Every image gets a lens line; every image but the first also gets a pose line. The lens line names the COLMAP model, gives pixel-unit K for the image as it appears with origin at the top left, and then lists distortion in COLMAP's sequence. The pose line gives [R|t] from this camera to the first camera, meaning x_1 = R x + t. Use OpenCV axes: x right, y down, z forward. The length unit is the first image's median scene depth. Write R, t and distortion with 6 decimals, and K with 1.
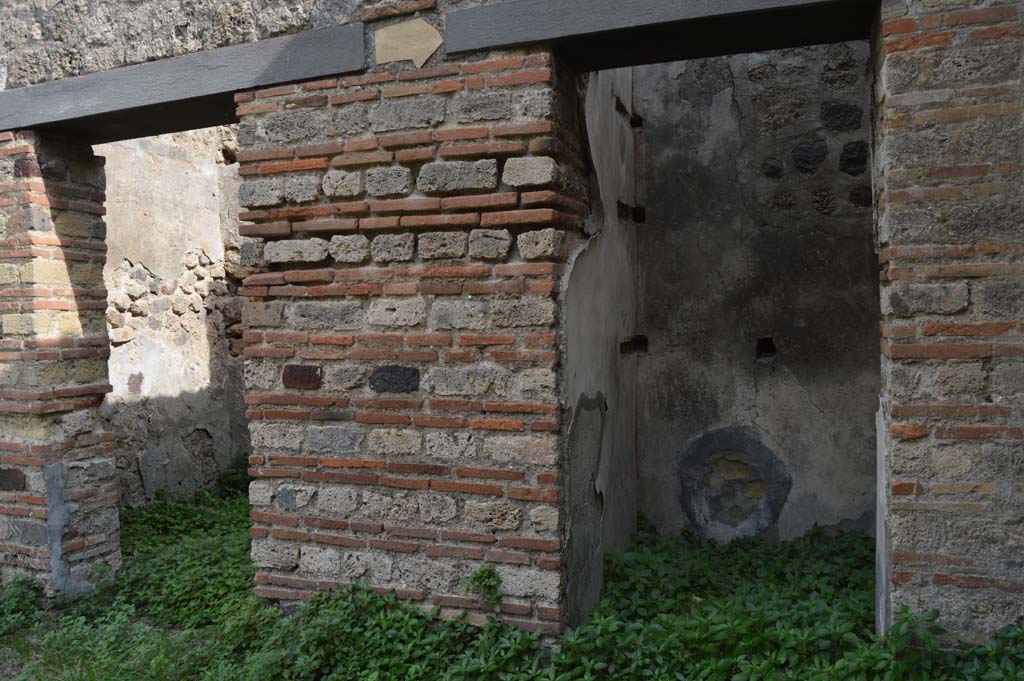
lens RADIAL K [[808.2, 0, 512.0], [0, 808.2, 340.5], [0, 0, 1]] dist [-0.096253, 0.039051]
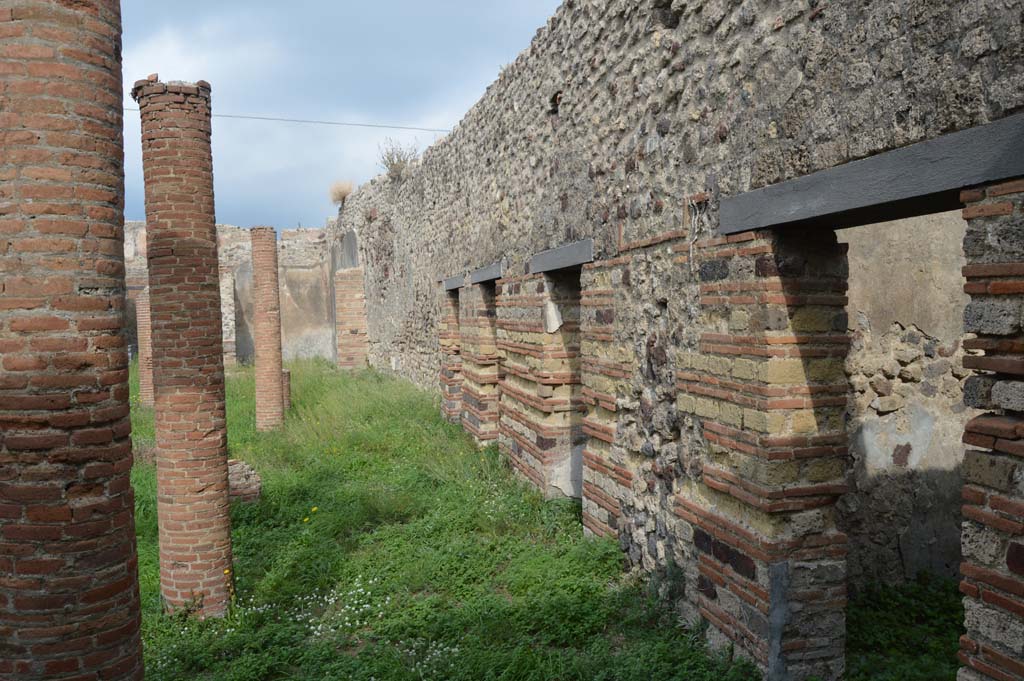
lens RADIAL K [[808.2, 0, 512.0], [0, 808.2, 340.5], [0, 0, 1]] dist [-0.096253, 0.039051]
pose [[0.550554, 0.044382, -0.833619, 0.068513], [-0.022679, 0.999012, 0.038210, -0.177619], [0.834492, -0.002131, 0.551016, 0.178545]]
